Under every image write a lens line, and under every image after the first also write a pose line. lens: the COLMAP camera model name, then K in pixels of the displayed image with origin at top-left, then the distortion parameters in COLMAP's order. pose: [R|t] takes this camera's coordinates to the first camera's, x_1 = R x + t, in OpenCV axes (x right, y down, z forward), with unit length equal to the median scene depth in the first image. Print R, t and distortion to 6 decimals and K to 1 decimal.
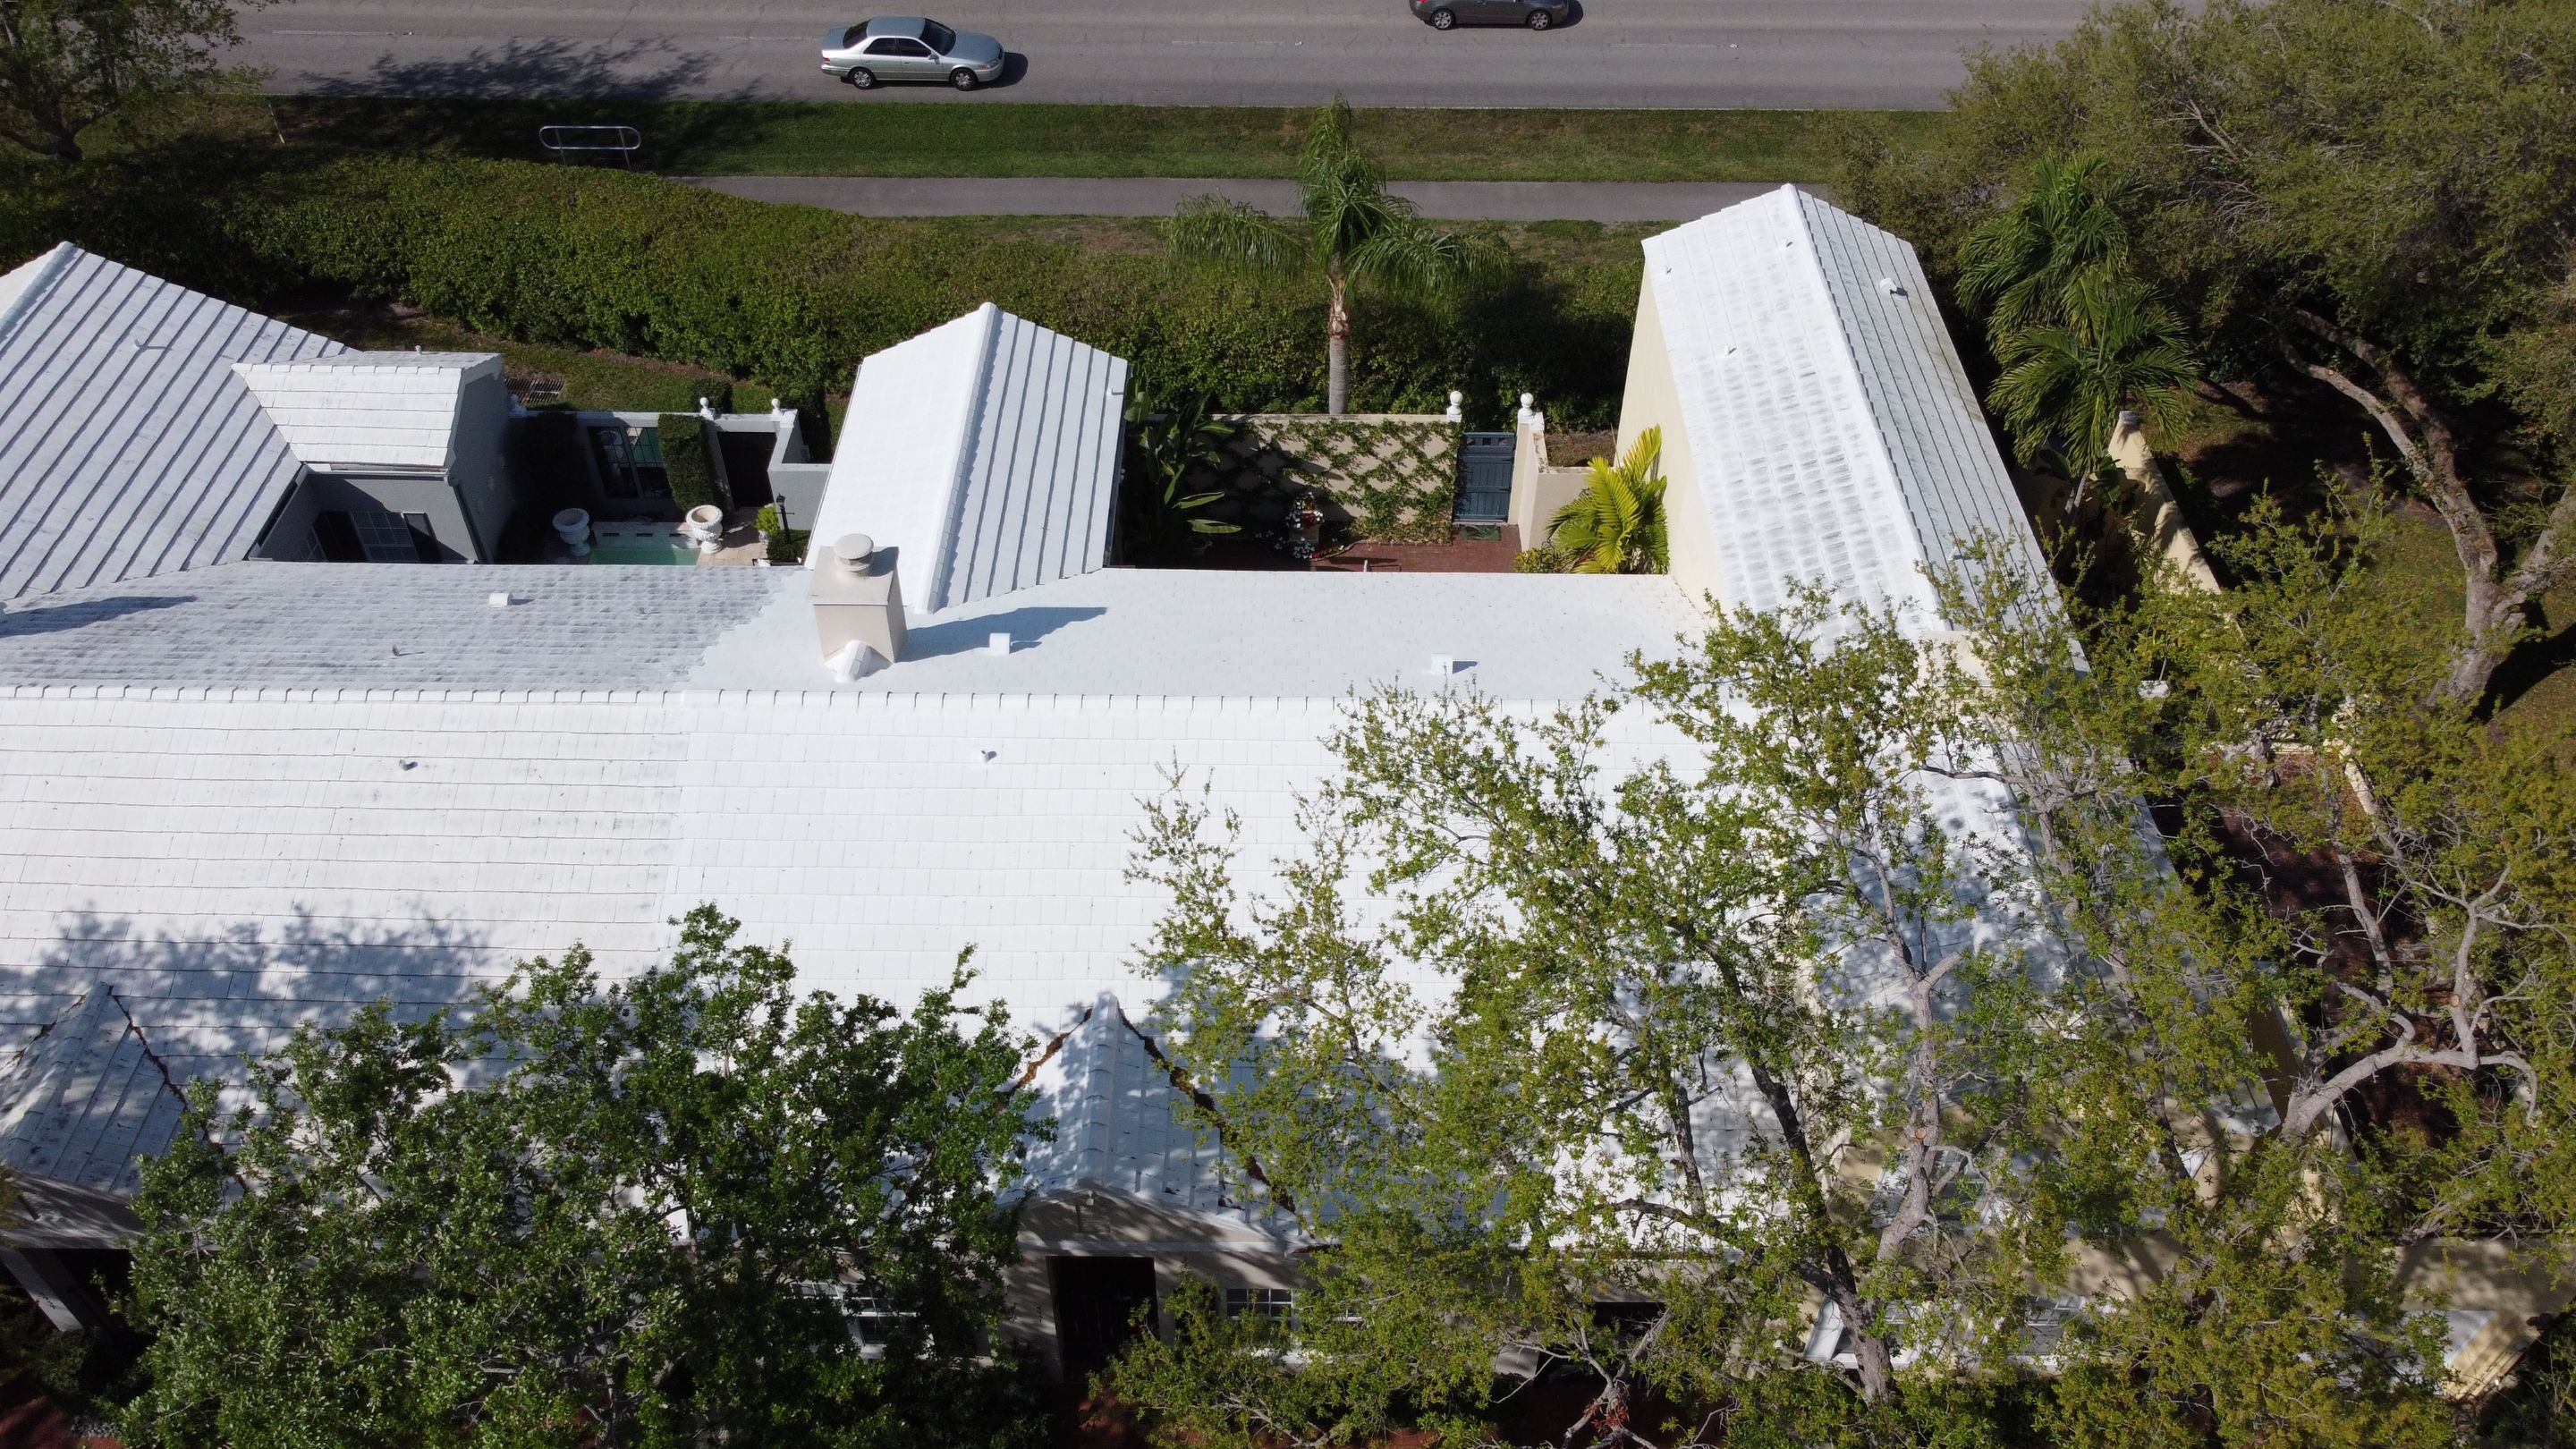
lens RADIAL K [[1947.9, 0, 1281.4], [0, 1947.9, 706.8], [0, 0, 1]] dist [0.002437, -0.002875]
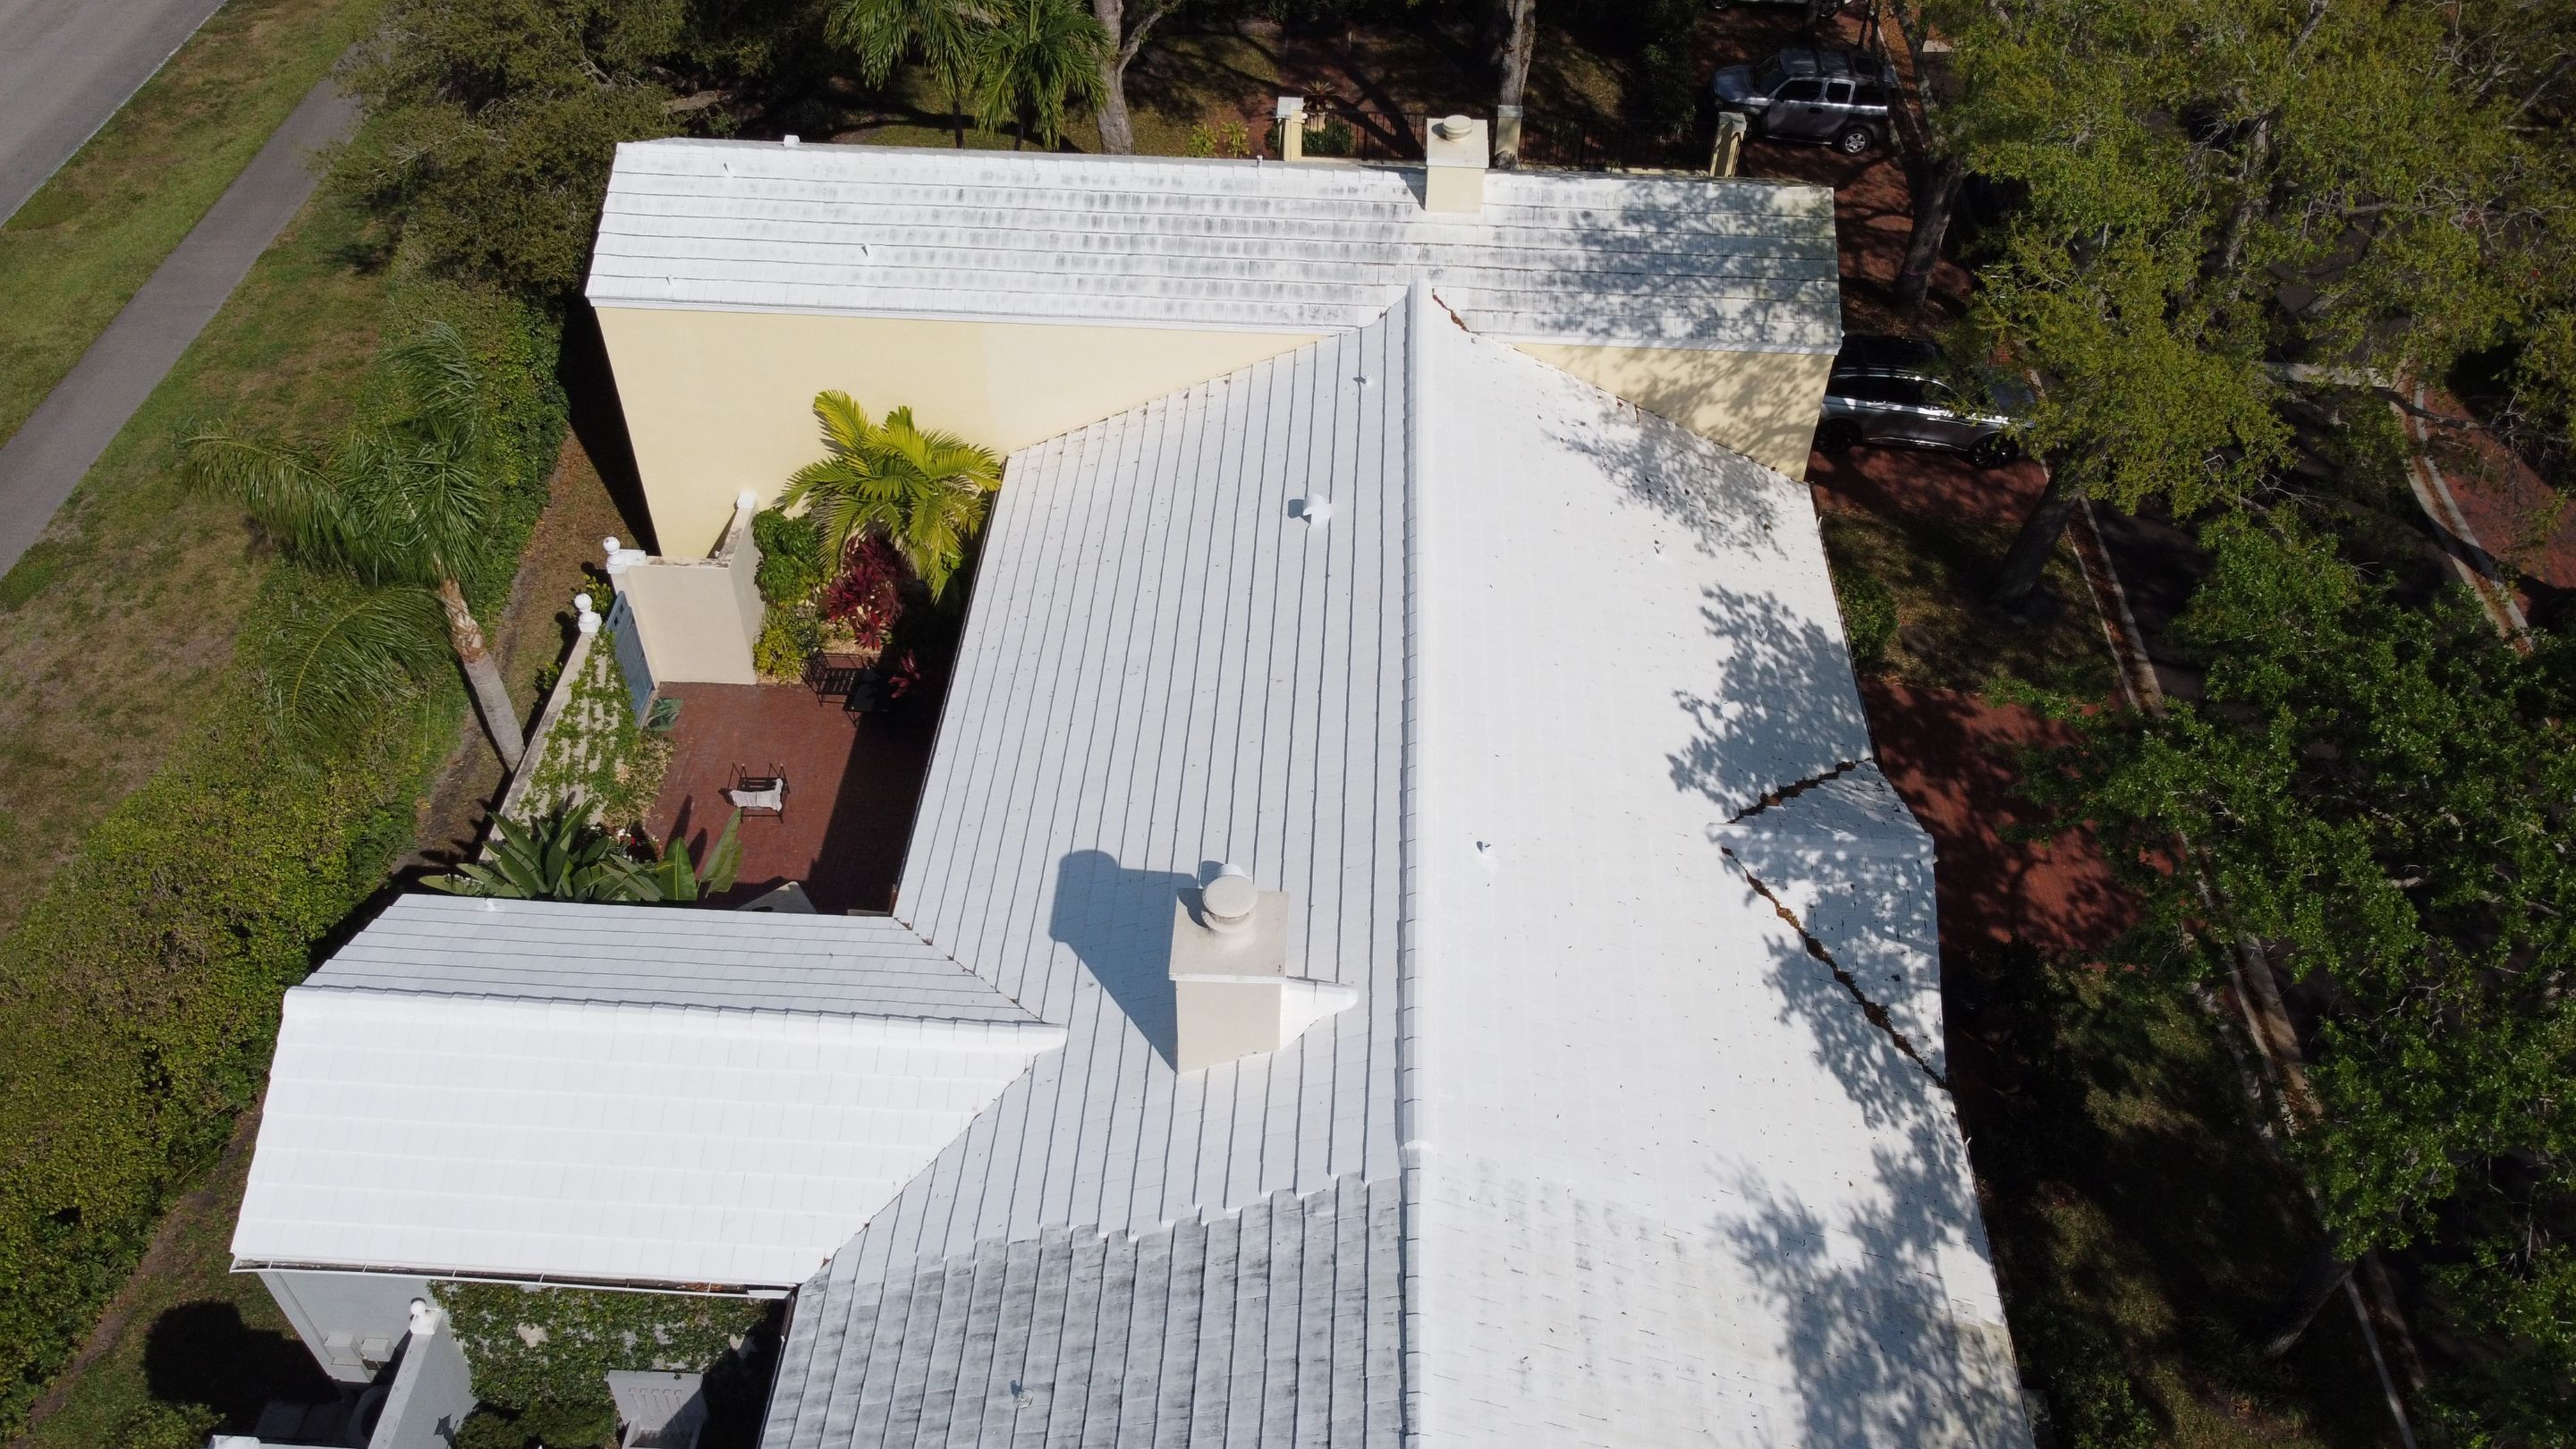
lens RADIAL K [[1947.9, 0, 1281.4], [0, 1947.9, 706.8], [0, 0, 1]] dist [0.002437, -0.002875]
pose [[0.041819, -0.700302, 0.712621, -0.542626], [0.688122, 0.537307, 0.487636, -0.362250], [-0.724389, 0.469978, 0.504363, 0.474487]]
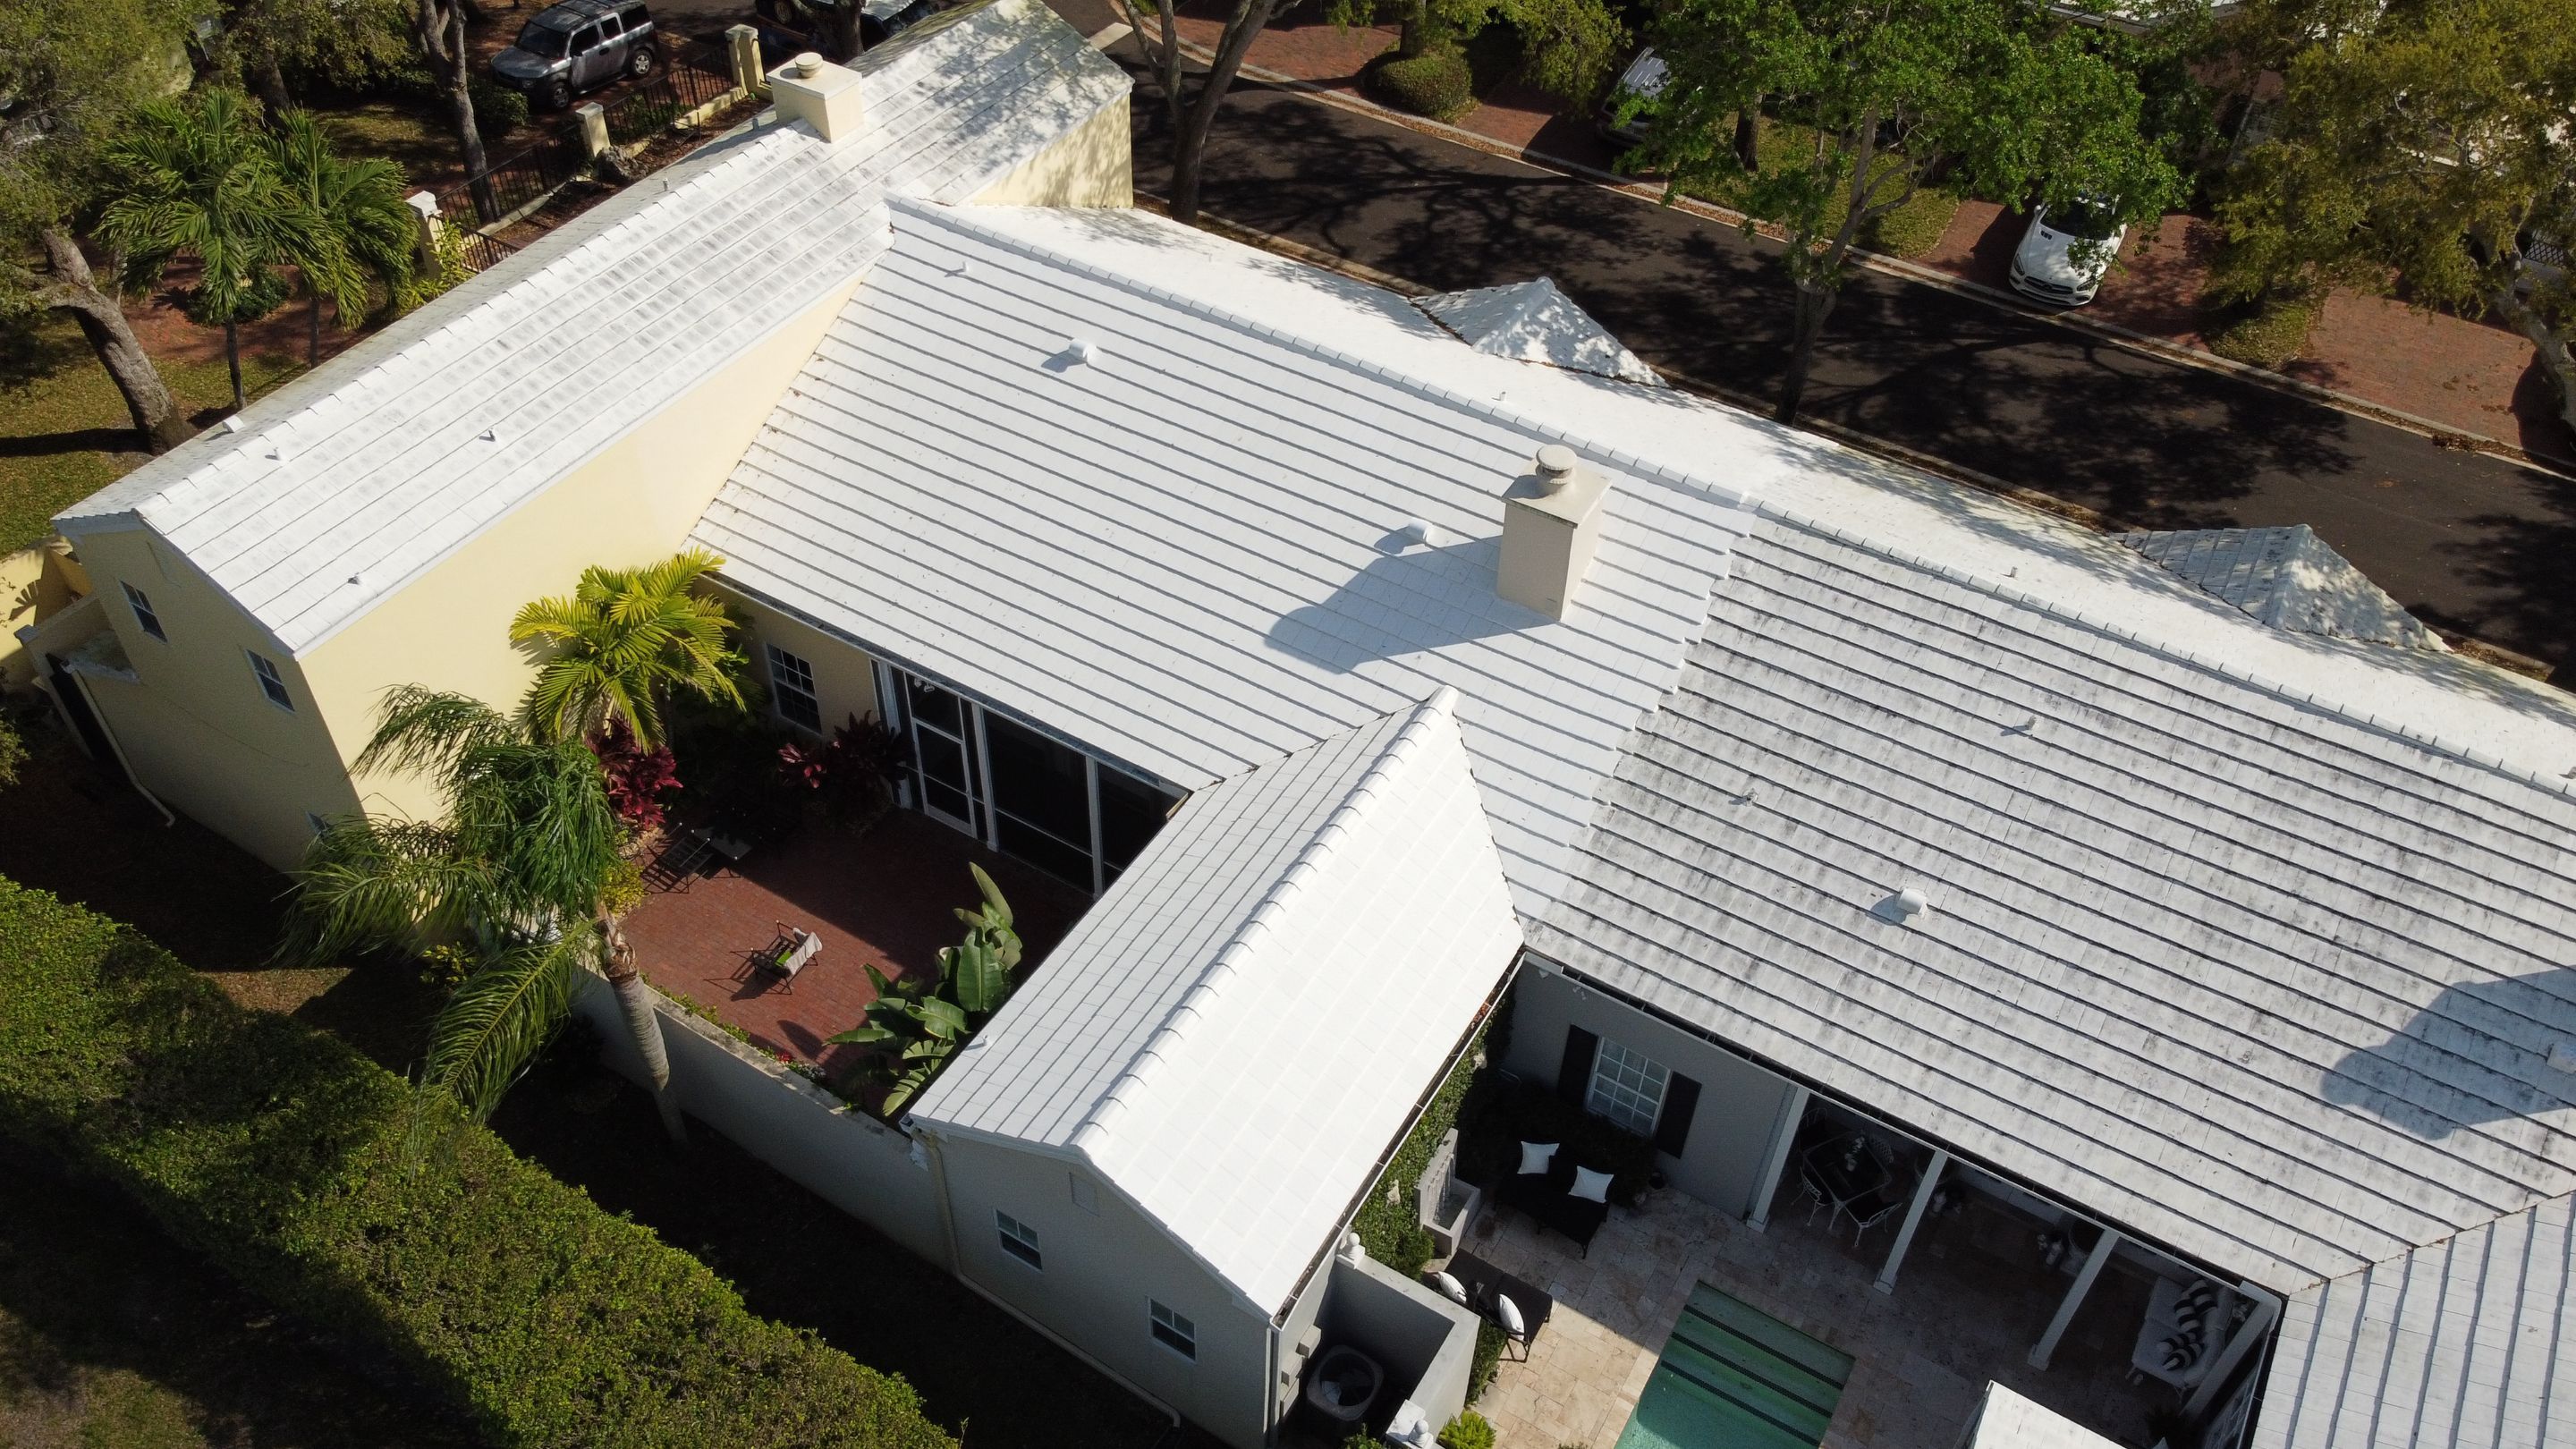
lens RADIAL K [[1947.9, 0, 1281.4], [0, 1947.9, 706.8], [0, 0, 1]] dist [0.002437, -0.002875]
pose [[-0.861059, -0.370710, 0.348068, -0.384959], [0.332803, 0.106702, 0.936940, -0.807116], [-0.384472, 0.922599, 0.031496, 0.907430]]
